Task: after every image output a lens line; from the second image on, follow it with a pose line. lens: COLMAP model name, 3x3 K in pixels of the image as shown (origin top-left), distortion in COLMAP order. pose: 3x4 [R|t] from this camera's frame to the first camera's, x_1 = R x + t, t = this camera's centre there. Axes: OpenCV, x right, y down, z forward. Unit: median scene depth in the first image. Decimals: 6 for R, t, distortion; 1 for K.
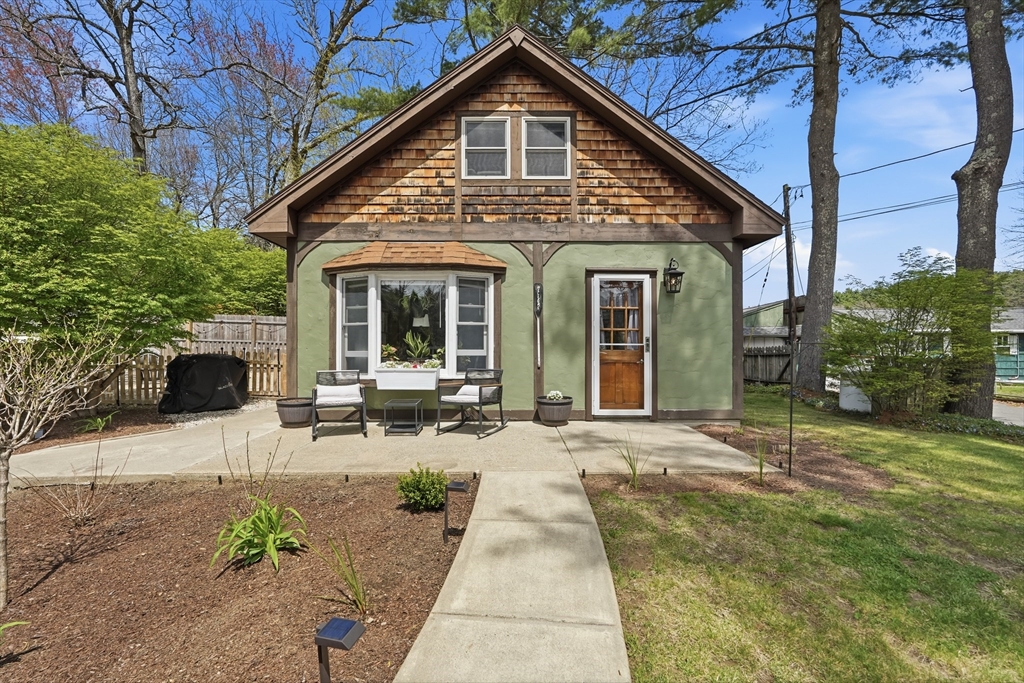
lens RADIAL K [[460.6, 0, 512.0], [0, 460.6, 341.5], [0, 0, 1]] dist [-0.007489, -0.000293]
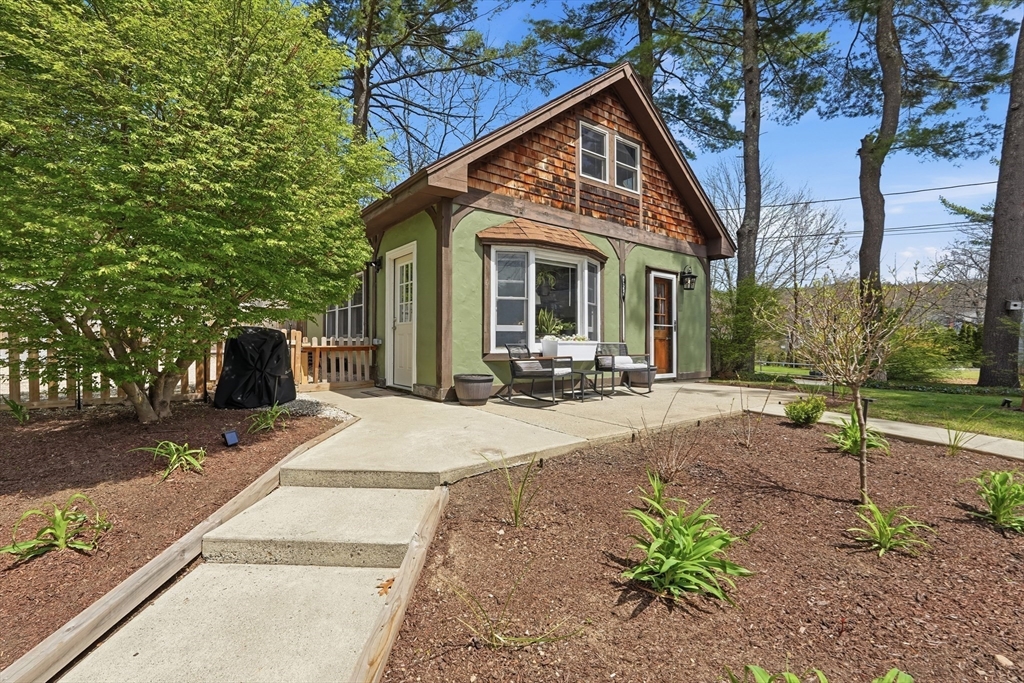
lens RADIAL K [[452.4, 0, 508.5], [0, 452.4, 337.8], [0, 0, 1]] dist [-0.003679, 0.000348]
pose [[0.799070, 0.007838, 0.601187, -0.913292], [-0.006694, 0.999969, -0.004139, 0.051063], [-0.601200, -0.000717, 0.799098, 0.219292]]
